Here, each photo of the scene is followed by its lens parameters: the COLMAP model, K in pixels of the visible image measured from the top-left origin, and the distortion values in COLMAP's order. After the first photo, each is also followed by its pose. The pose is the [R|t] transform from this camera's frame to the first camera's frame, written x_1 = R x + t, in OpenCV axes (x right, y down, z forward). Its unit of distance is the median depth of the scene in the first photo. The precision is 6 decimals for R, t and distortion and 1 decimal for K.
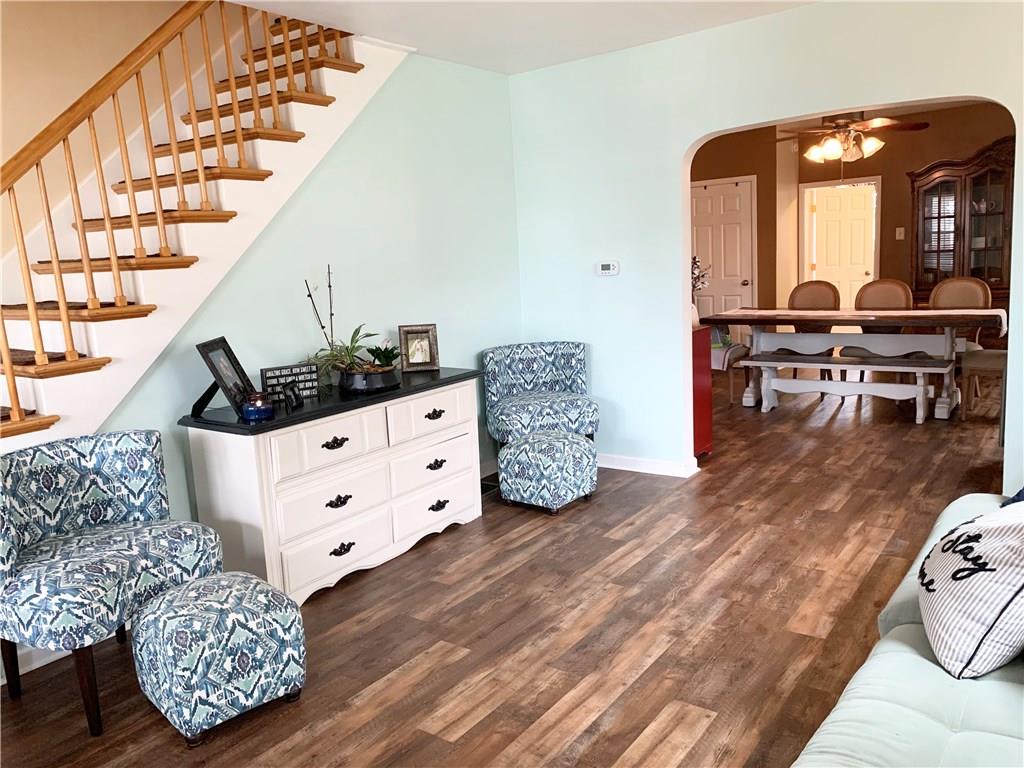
lens RADIAL K [[785.7, 0, 517.3], [0, 785.7, 383.1], [0, 0, 1]] dist [0.054405, -0.002501]
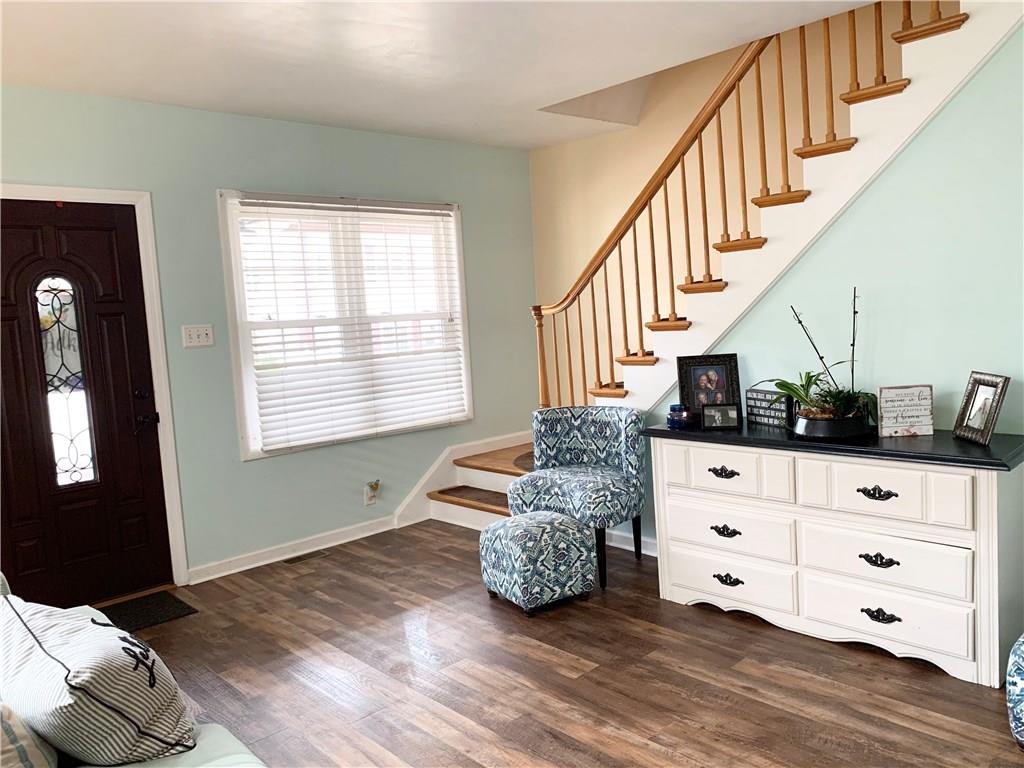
lens RADIAL K [[785.7, 0, 517.3], [0, 785.7, 383.7], [0, 0, 1]] dist [0.054405, -0.002501]
pose [[-0.172115, 0.165006, -0.971159, 0.758267], [-0.093949, 0.978628, 0.182926, -0.190106], [0.980587, 0.122723, -0.152934, 0.869870]]
